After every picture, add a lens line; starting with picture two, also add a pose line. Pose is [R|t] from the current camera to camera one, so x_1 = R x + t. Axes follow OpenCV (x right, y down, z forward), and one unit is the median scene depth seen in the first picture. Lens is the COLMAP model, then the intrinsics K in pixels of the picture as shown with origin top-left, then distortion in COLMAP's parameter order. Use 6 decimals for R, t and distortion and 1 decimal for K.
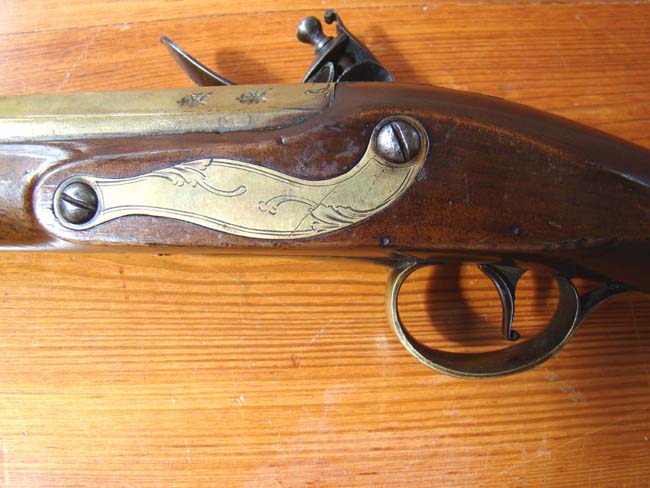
lens RADIAL K [[600.0, 0, 325.0], [0, 600.0, 244.0], [0, 0, 1]] dist [-0.221830, 0.088694]
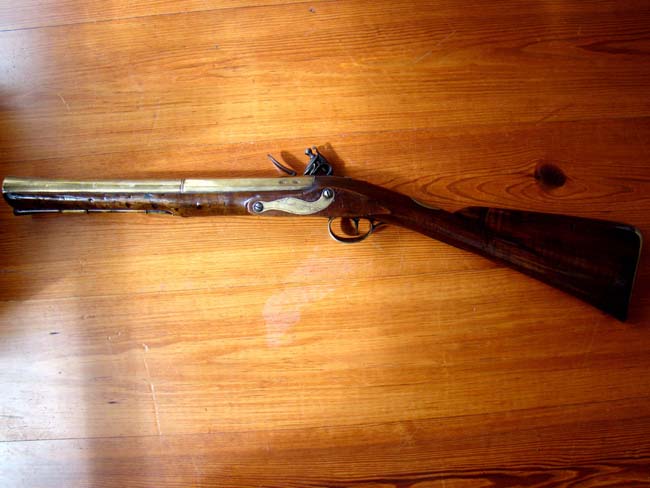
lens RADIAL K [[600.0, 0, 325.0], [0, 600.0, 244.0], [0, 0, 1]] dist [-0.221830, 0.088694]
pose [[0.999864, -0.016022, -0.003983, 0.110417], [0.016489, 0.981010, 0.193257, -0.694903], [0.000811, -0.193296, 0.981140, -3.710184]]
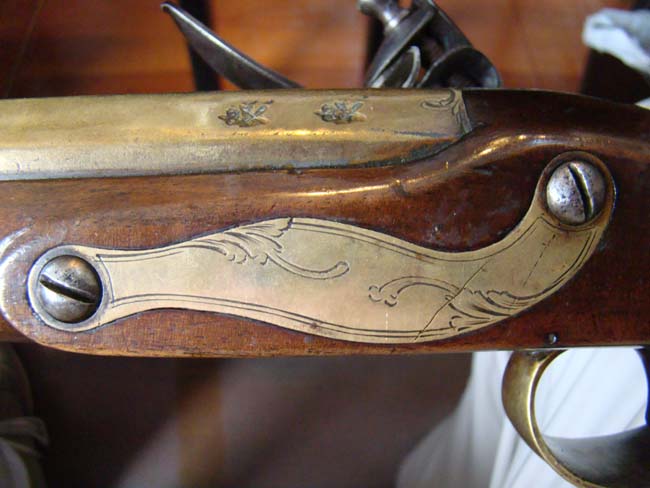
lens RADIAL K [[600.0, 0, 325.0], [0, 600.0, 244.0], [0, 0, 1]] dist [-0.221830, 0.088694]
pose [[0.996343, -0.018819, 0.083345, -0.208471], [0.012343, 0.996912, 0.077554, -0.165638], [-0.084547, -0.076241, 0.993498, 0.375218]]
